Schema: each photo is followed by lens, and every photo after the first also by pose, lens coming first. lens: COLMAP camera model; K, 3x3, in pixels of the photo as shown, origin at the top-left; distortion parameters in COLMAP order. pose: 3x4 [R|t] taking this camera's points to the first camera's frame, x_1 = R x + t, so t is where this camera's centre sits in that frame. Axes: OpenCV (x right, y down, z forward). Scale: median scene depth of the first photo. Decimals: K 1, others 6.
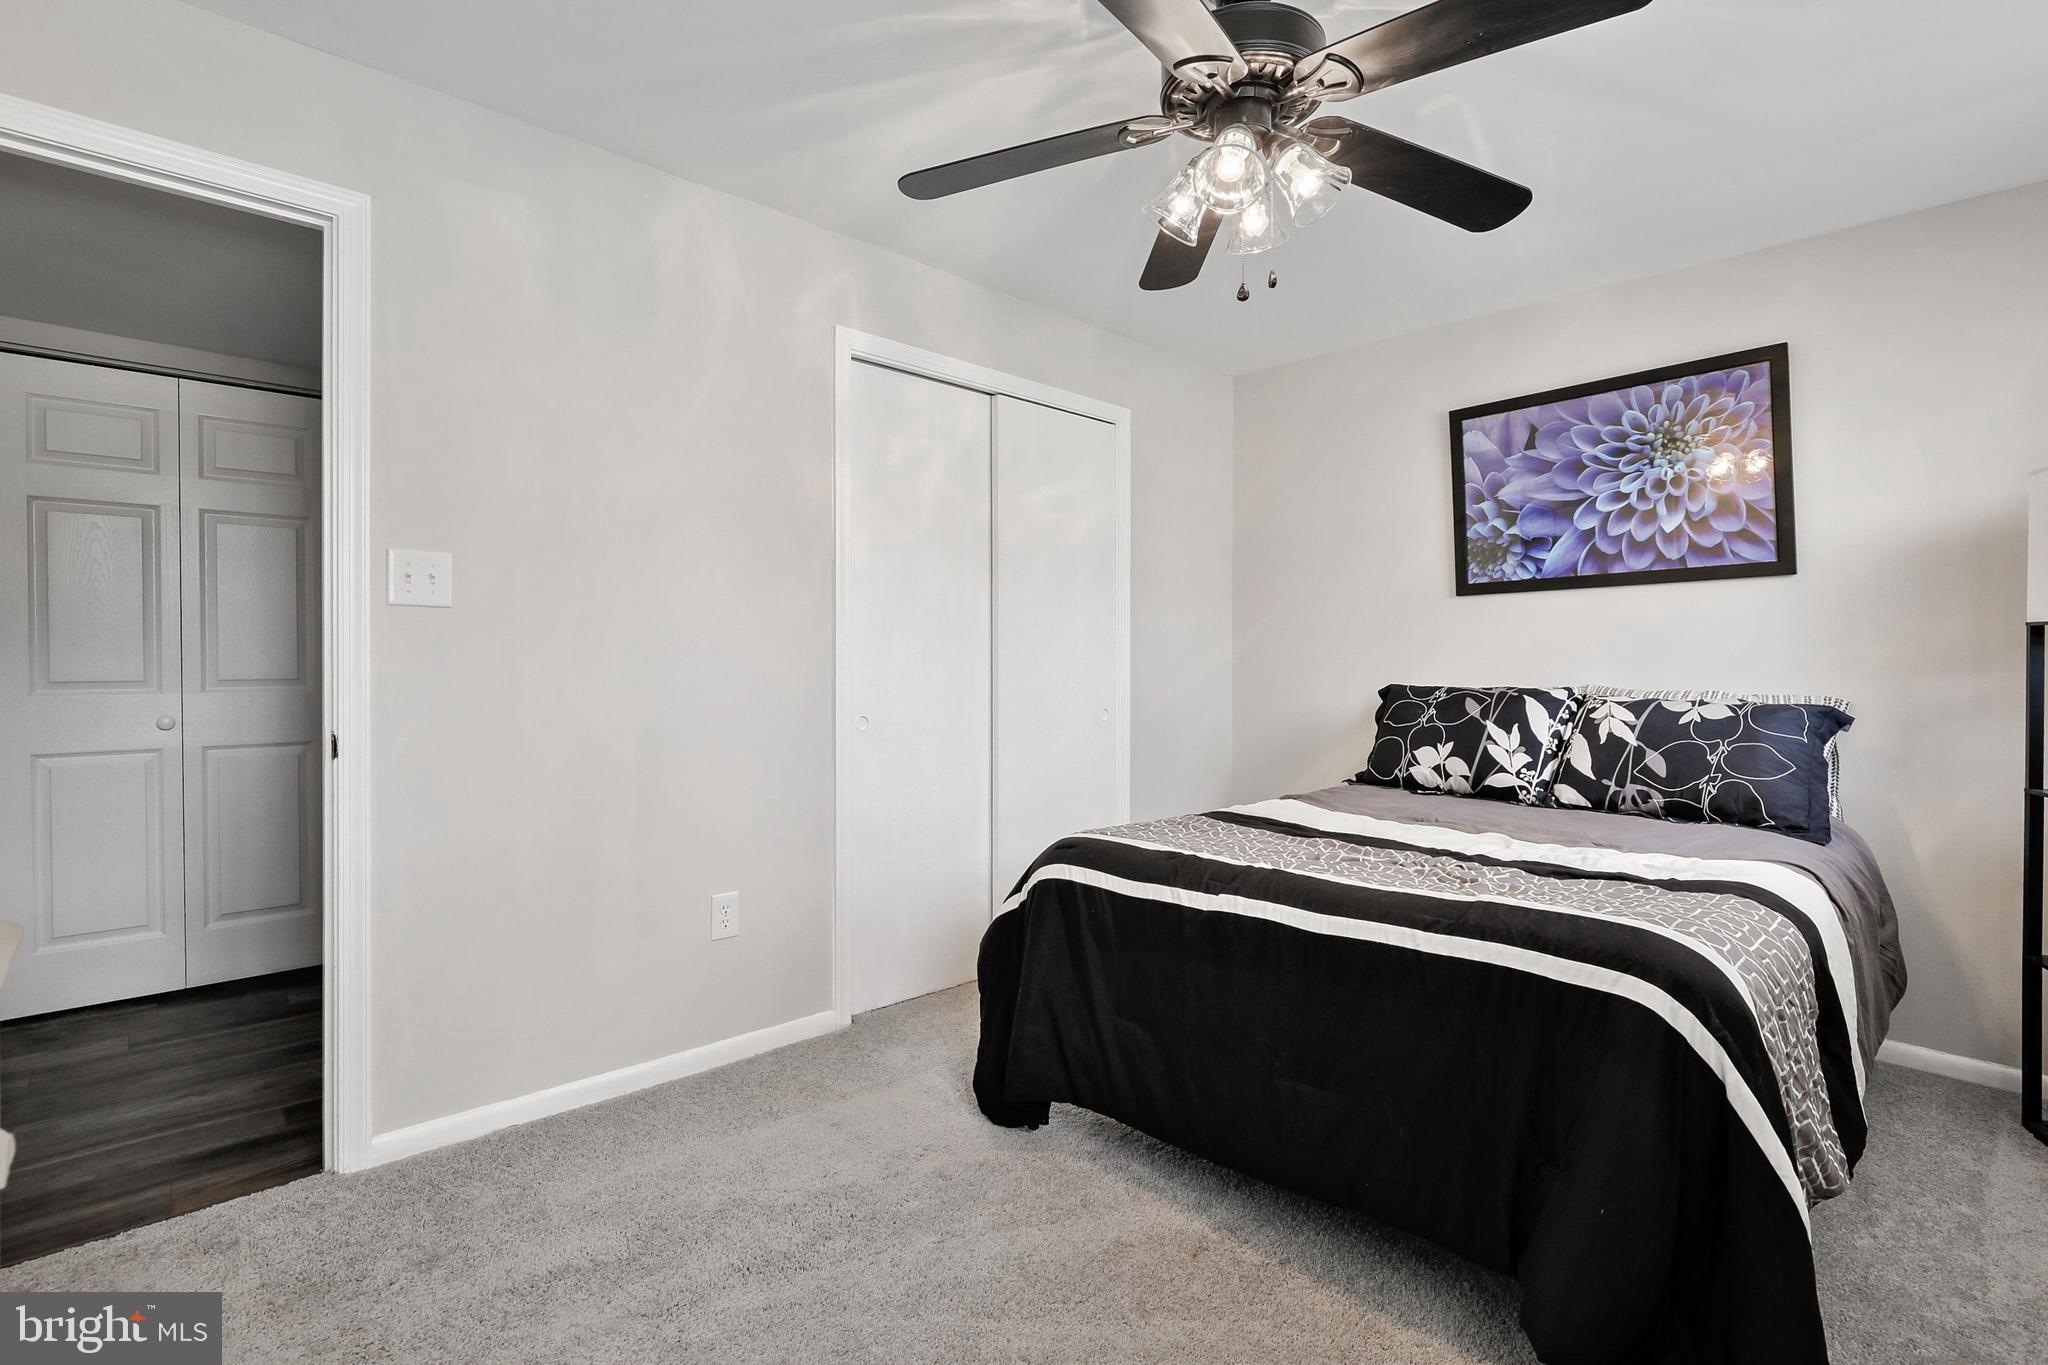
lens RADIAL K [[940.8, 0, 1027.7], [0, 940.8, 679.4], [0, 0, 1]] dist [-0.011235, 0.000648]
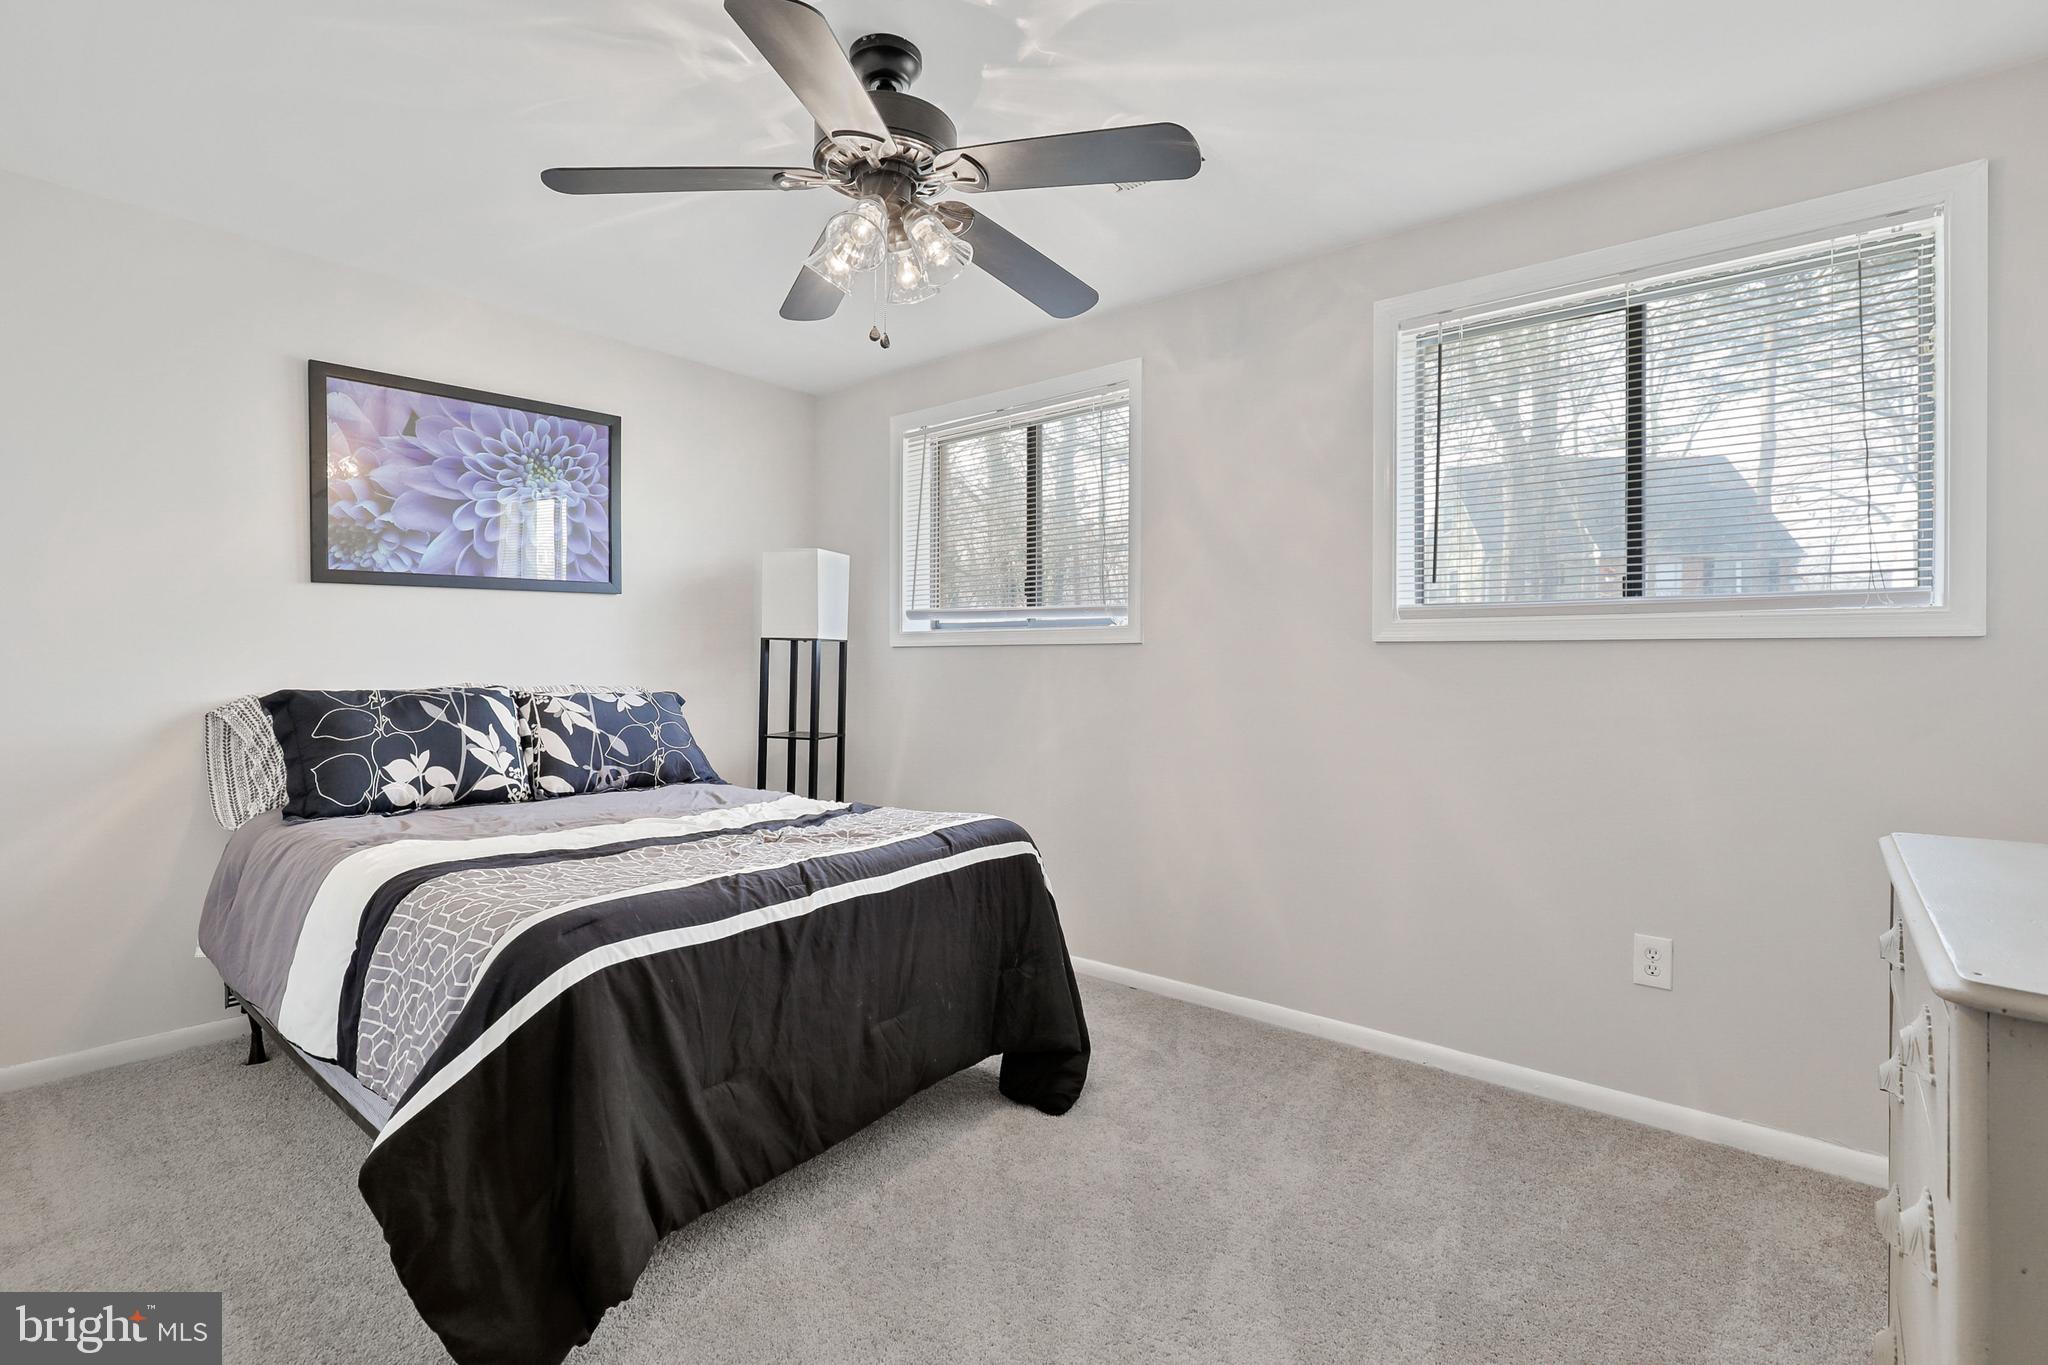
lens RADIAL K [[940.8, 0, 1027.6], [0, 940.8, 661.1], [0, 0, 1]] dist [-0.011235, 0.000648]
pose [[-0.113500, -0.005941, 0.993520, -0.513401], [0.013176, 0.999885, 0.007484, -0.018663], [-0.993451, 0.013940, -0.113409, 0.534106]]
